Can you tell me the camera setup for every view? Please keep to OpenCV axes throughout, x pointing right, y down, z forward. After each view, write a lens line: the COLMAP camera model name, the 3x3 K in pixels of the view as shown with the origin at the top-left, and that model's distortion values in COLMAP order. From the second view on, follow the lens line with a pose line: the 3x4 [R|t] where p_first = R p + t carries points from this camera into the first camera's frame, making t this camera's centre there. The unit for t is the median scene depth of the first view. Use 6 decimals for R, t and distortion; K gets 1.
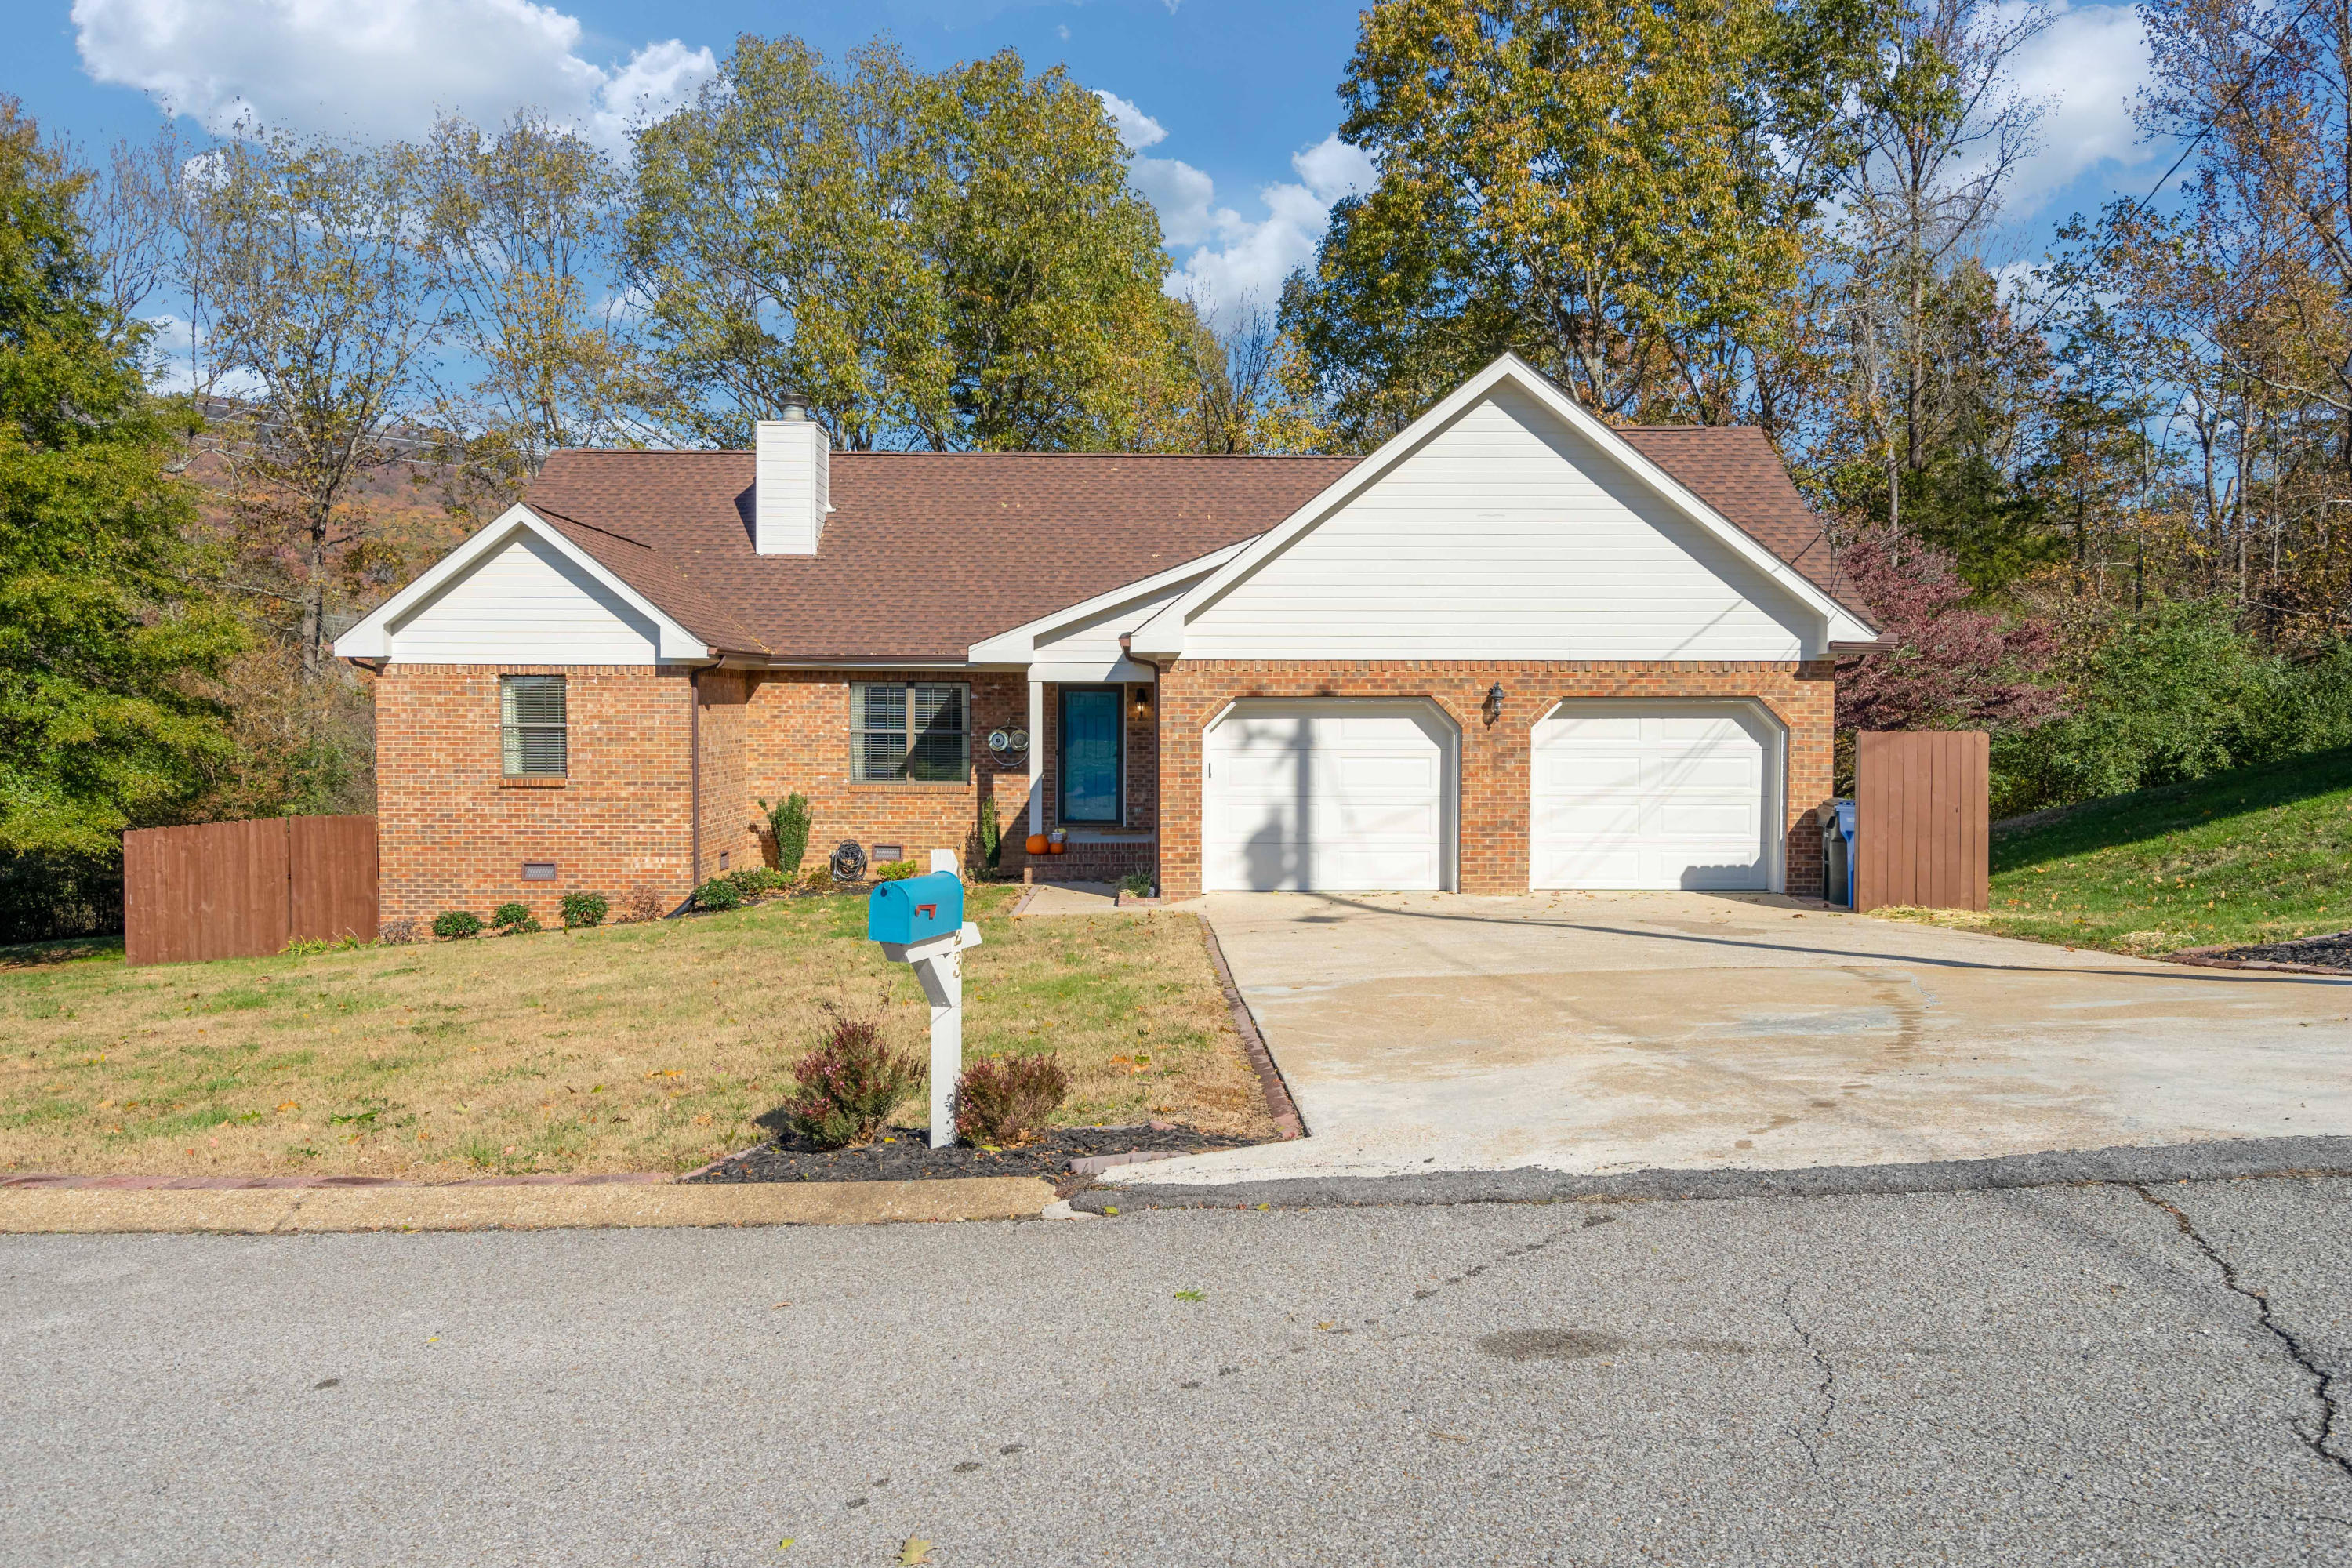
lens RADIAL K [[1693.9, 0, 1165.9], [0, 1693.9, 794.5], [0, 0, 1]] dist [-0.002472, -0.003514]
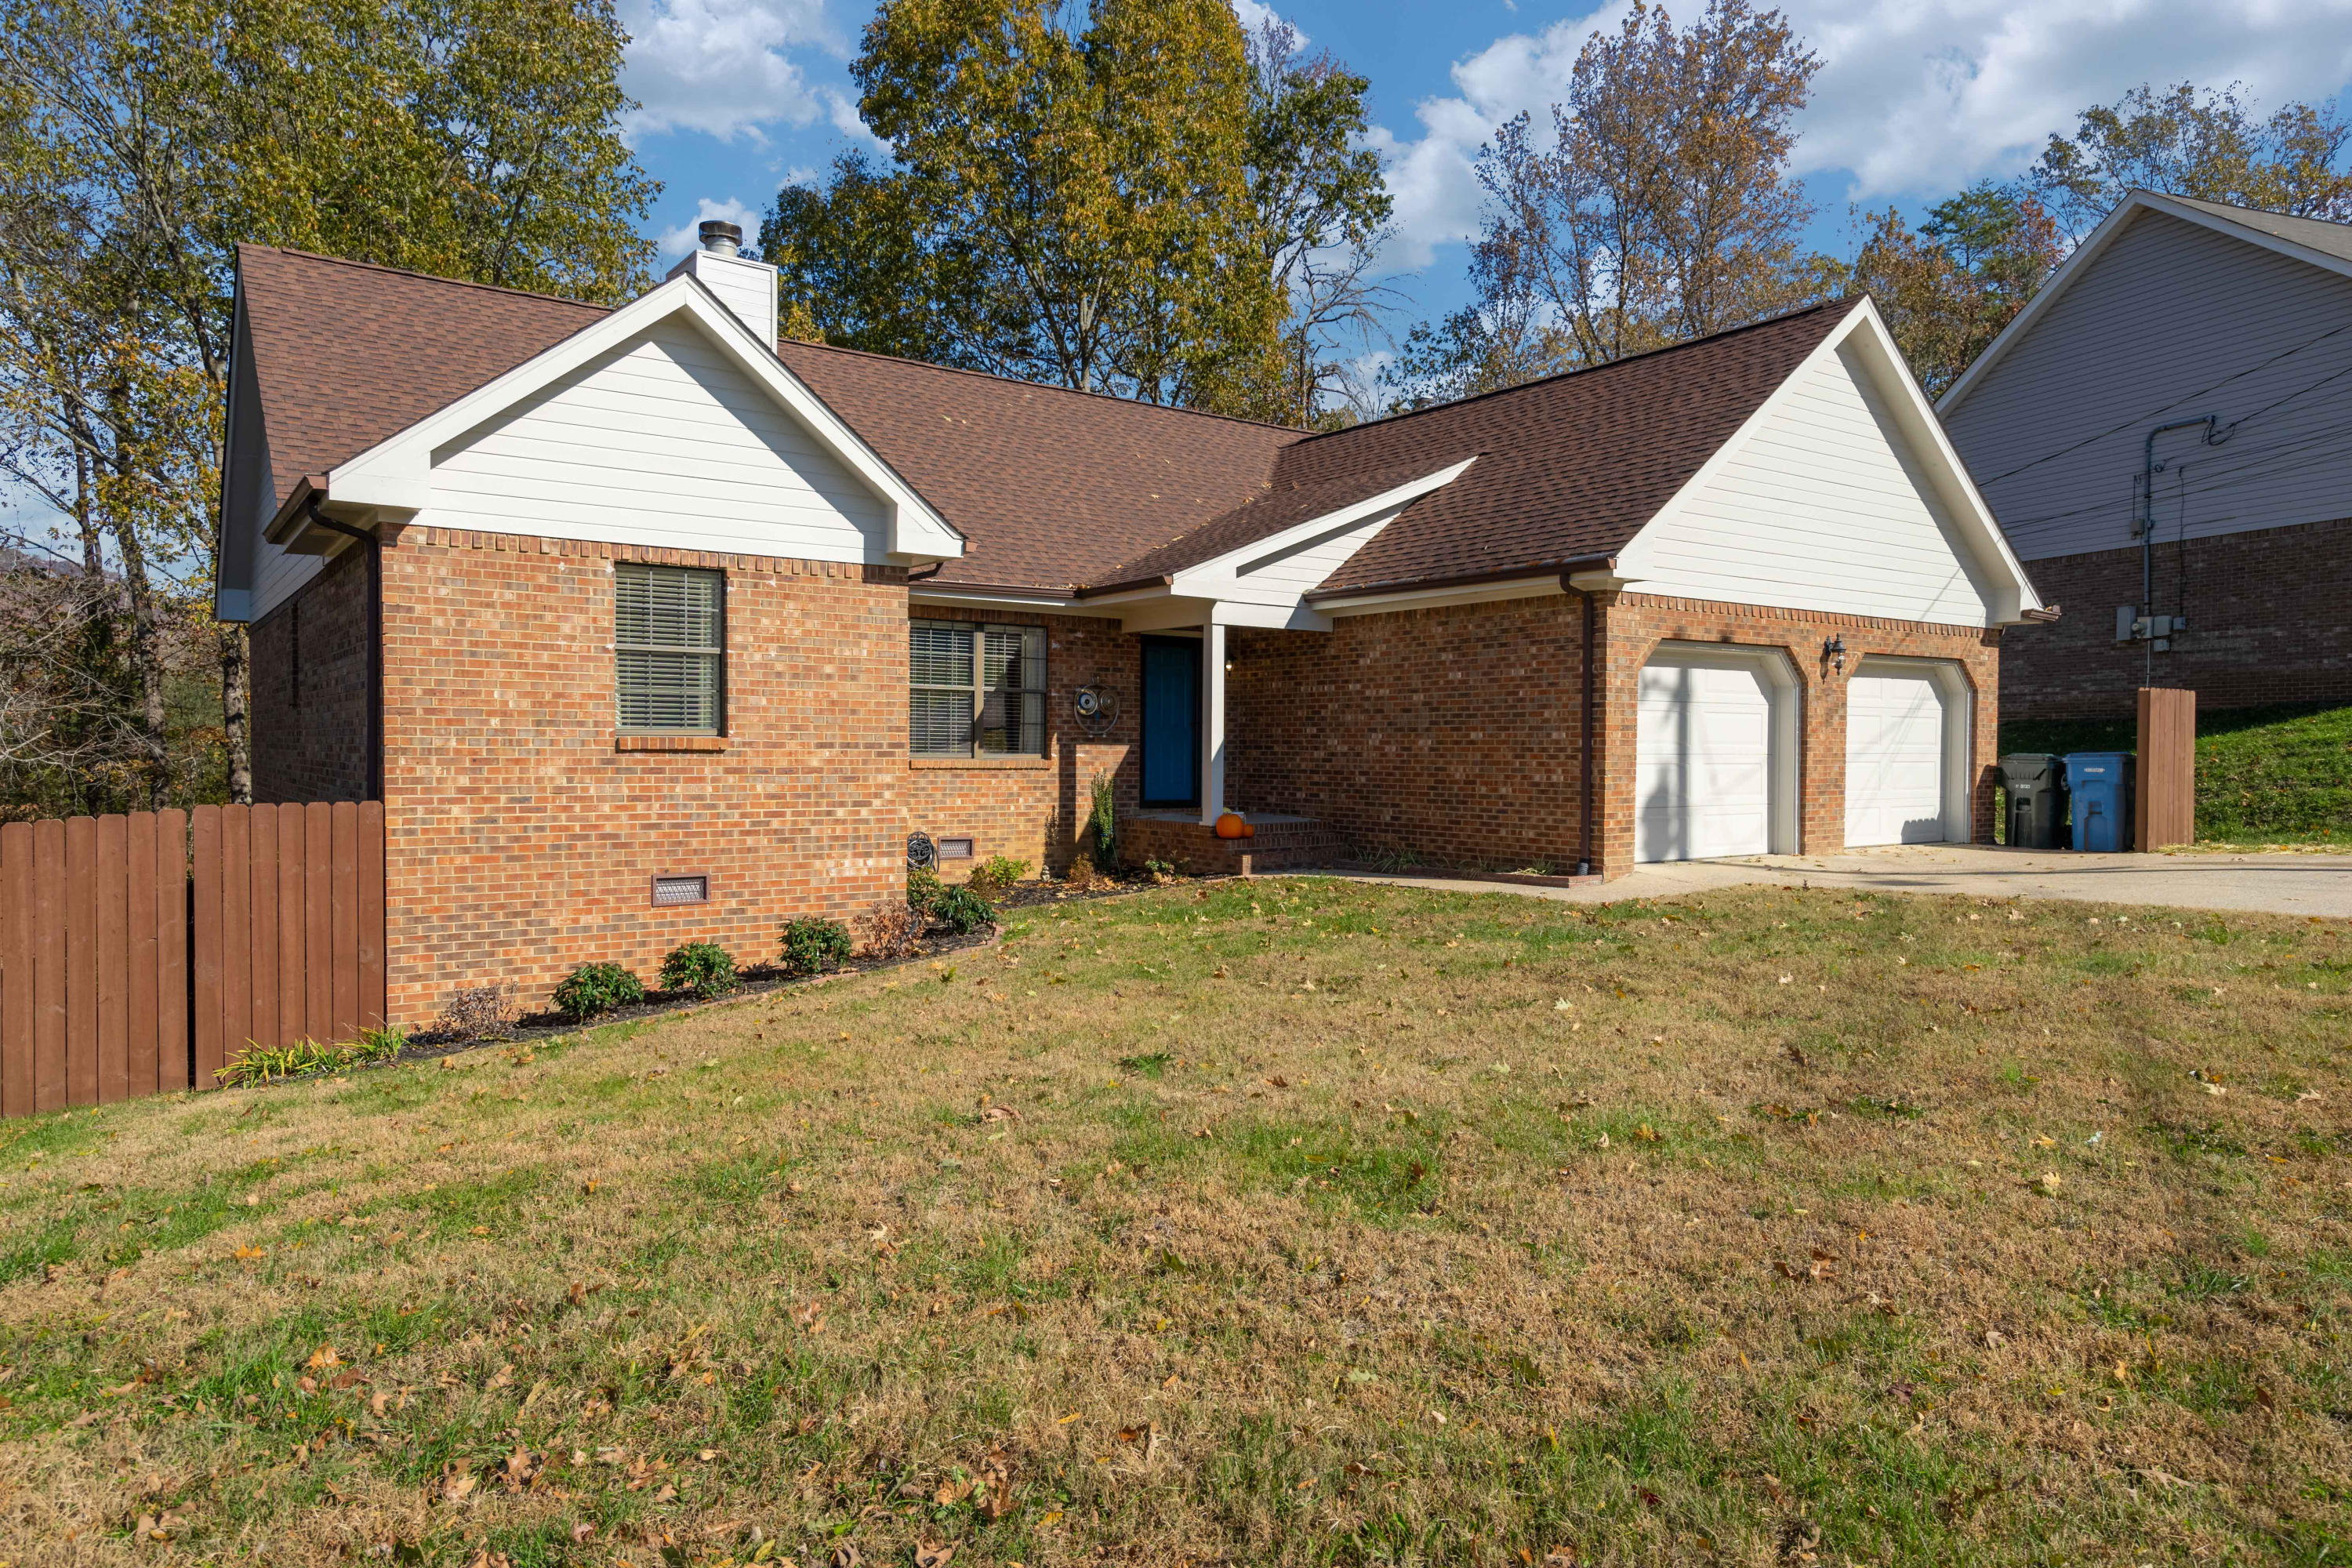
lens RADIAL K [[1484.8, 0, 1172.6], [0, 1484.8, 771.8], [0, 0, 1]] dist [-0.001492, 0.001410]
pose [[0.817919, -0.007365, 0.575286, -0.537768], [0.023225, 0.999526, -0.020223, 0.018246], [-0.574864, 0.029902, 0.817703, 0.467934]]
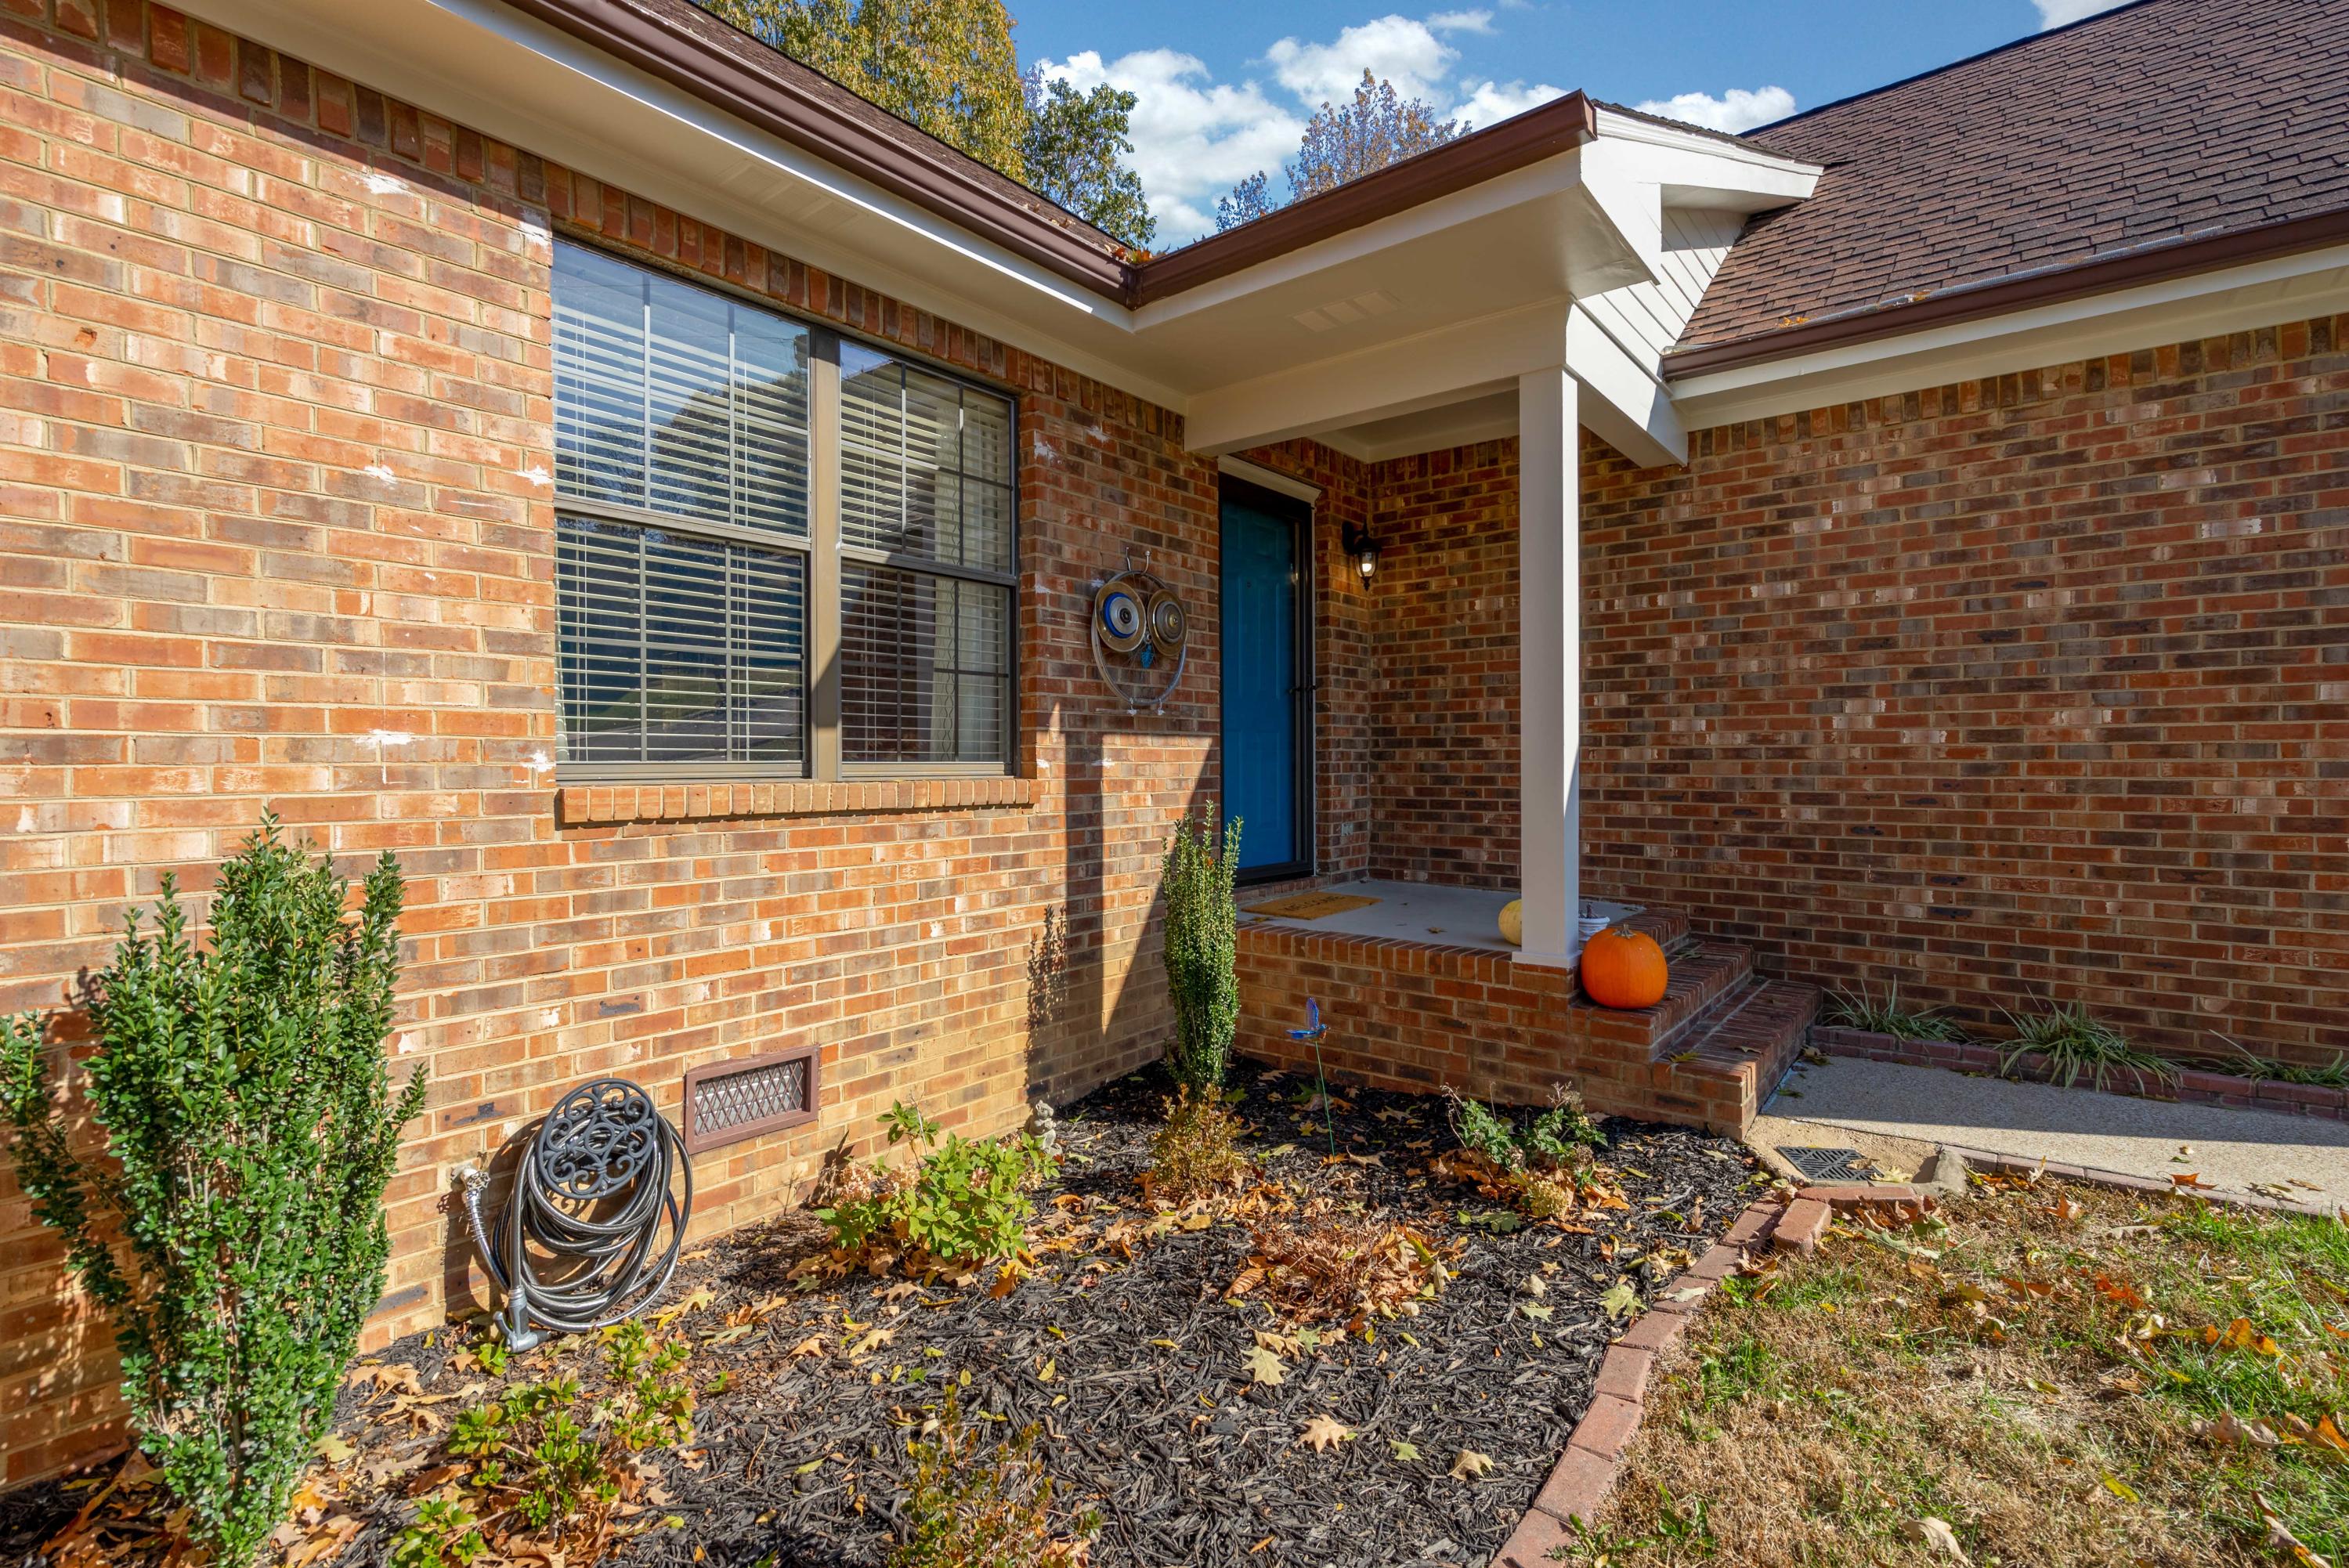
lens RADIAL K [[1093.4, 0, 1190.8], [0, 1093.4, 769.0], [0, 0, 1]] dist [-0.001577, 0.000289]
pose [[0.627781, -0.012900, 0.778283, -0.272954], [0.043715, 0.998869, -0.018706, -0.002310], [-0.777162, 0.045766, 0.627634, 1.006532]]
